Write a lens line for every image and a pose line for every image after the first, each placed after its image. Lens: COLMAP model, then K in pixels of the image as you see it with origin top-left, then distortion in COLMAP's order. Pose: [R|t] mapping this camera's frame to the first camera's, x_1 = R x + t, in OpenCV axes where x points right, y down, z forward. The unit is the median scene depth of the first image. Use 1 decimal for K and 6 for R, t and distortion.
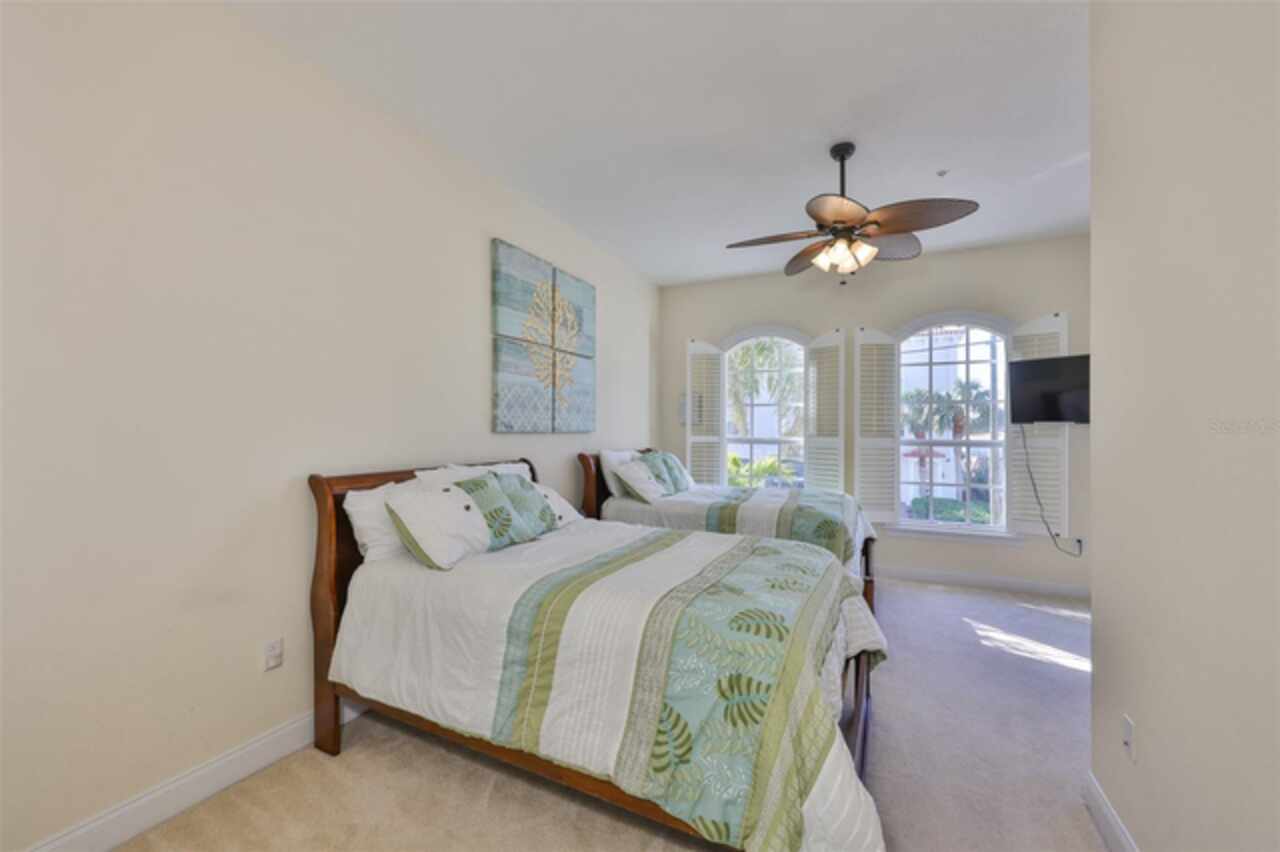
lens RADIAL K [[498.2, 0, 632.9], [0, 498.2, 426.1], [0, 0, 1]] dist [0.002142, -0.000012]
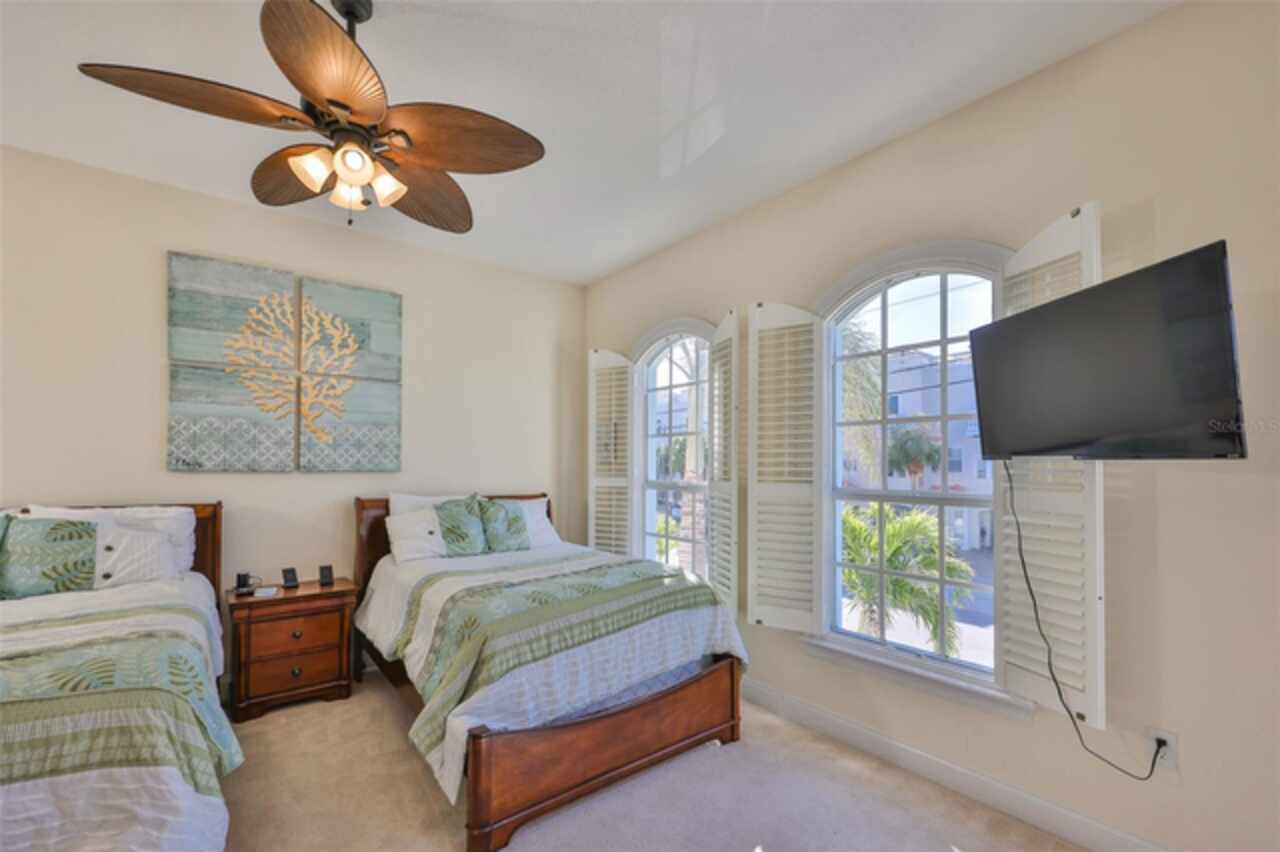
lens RADIAL K [[532.0, 0, 632.5], [0, 532.0, 457.4], [0, 0, 1]] dist [-0.002373, -0.000515]
pose [[0.900210, -0.004938, -0.435427, 0.727492], [-0.001933, 0.999881, -0.015336, 0.001951], [0.435451, 0.014647, 0.900093, 0.427882]]
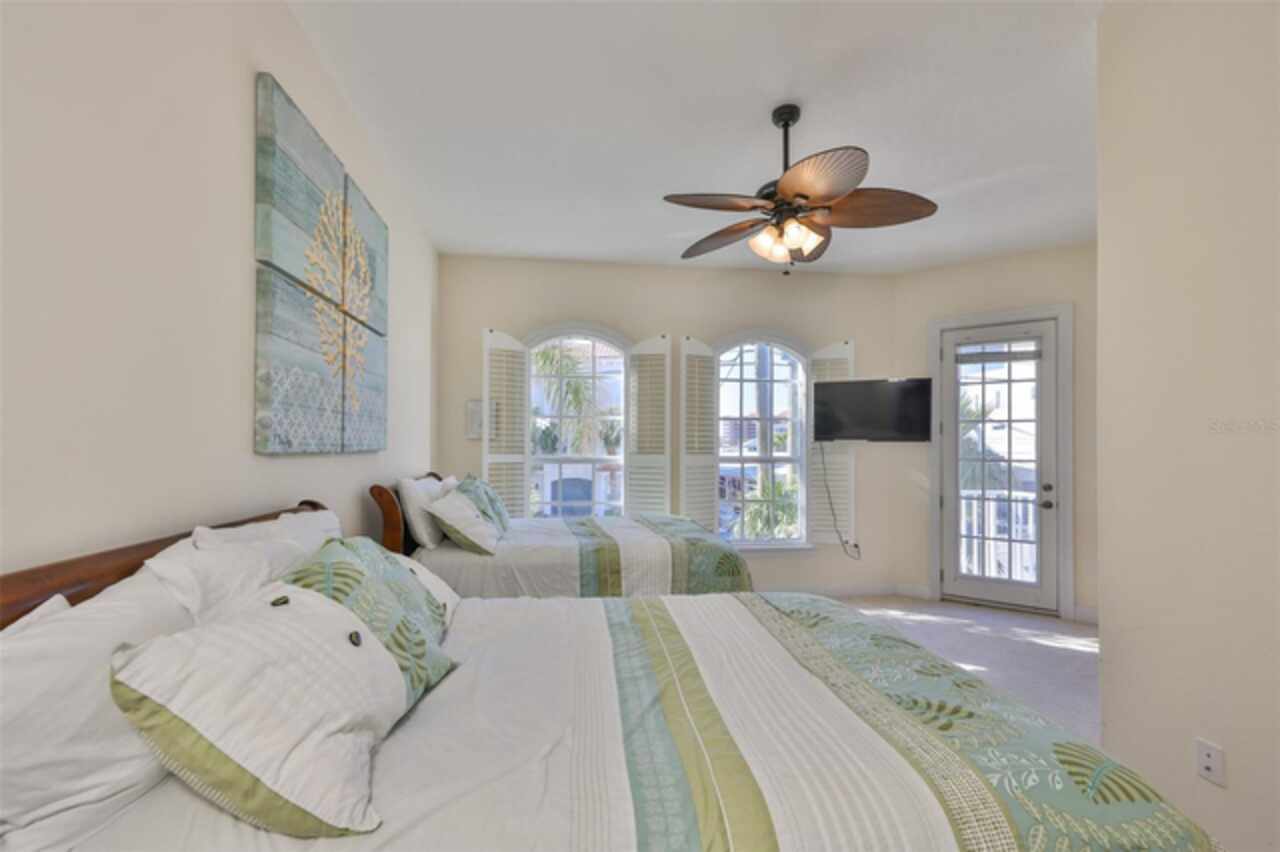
lens RADIAL K [[532.0, 0, 613.6], [0, 532.0, 443.5], [0, 0, 1]] dist [-0.002373, -0.000515]
pose [[0.846491, 0.002245, 0.532399, -0.218575], [-0.003918, 0.999990, 0.002014, -0.000170], [-0.532389, -0.003791, 0.846491, 0.290020]]
